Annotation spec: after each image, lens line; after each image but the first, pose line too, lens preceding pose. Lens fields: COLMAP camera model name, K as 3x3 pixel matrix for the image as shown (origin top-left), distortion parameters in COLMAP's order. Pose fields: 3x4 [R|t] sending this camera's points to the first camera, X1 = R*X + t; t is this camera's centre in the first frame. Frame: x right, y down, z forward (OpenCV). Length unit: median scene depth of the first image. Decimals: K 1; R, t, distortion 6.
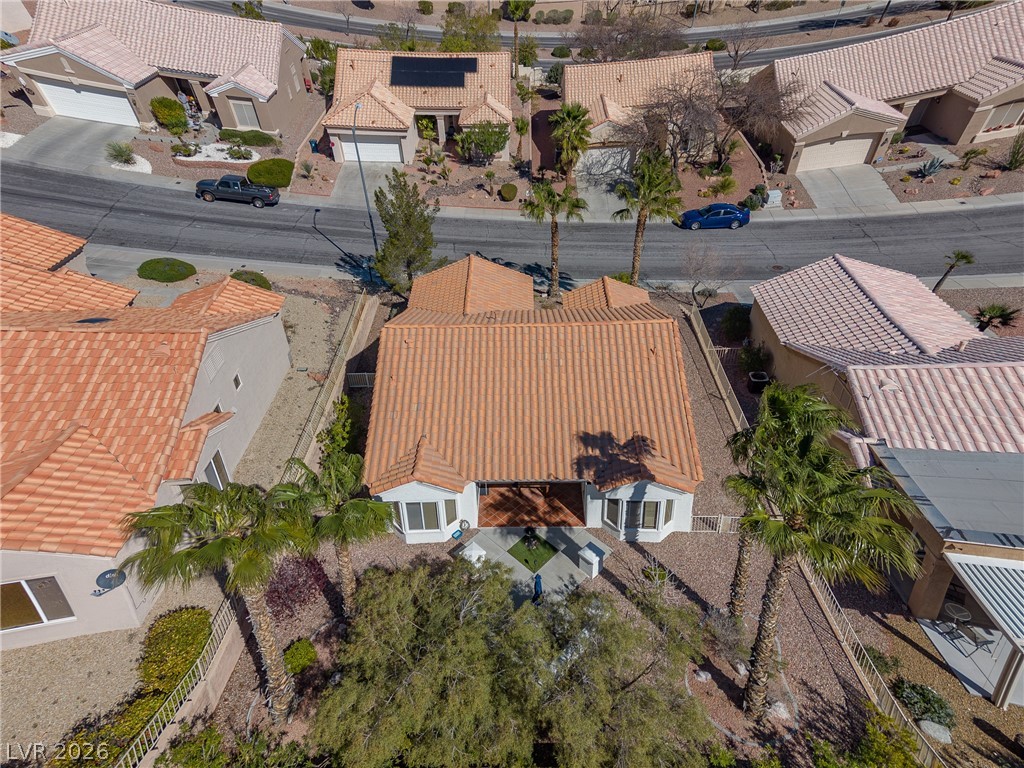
lens RADIAL K [[708.9, 0, 512.0], [0, 708.9, 384.0], [0, 0, 1]] dist [0.382767, 0.615778]
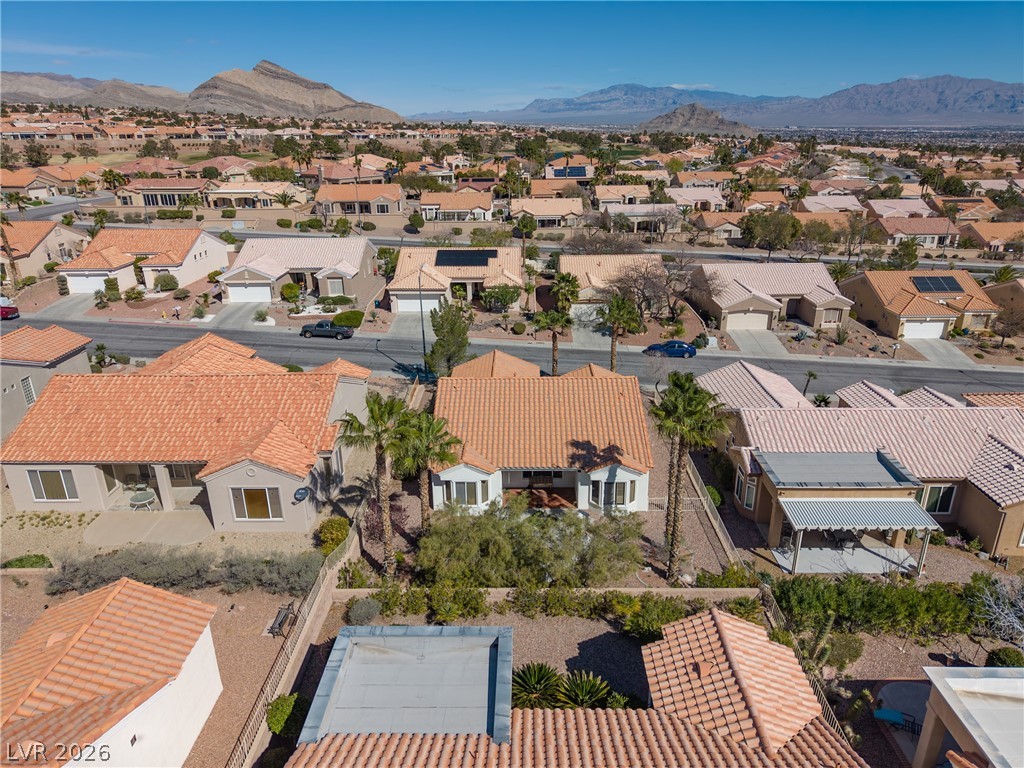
lens RADIAL K [[706.2, 0, 512.0], [0, 706.2, 384.0], [0, 0, 1]] dist [0.051135, -0.059346]
pose [[0.999887, 0.014936, -0.001657, -0.021225], [-0.014878, 0.968303, -0.249336, 0.221901], [-0.002120, 0.249332, 0.968416, -0.305785]]
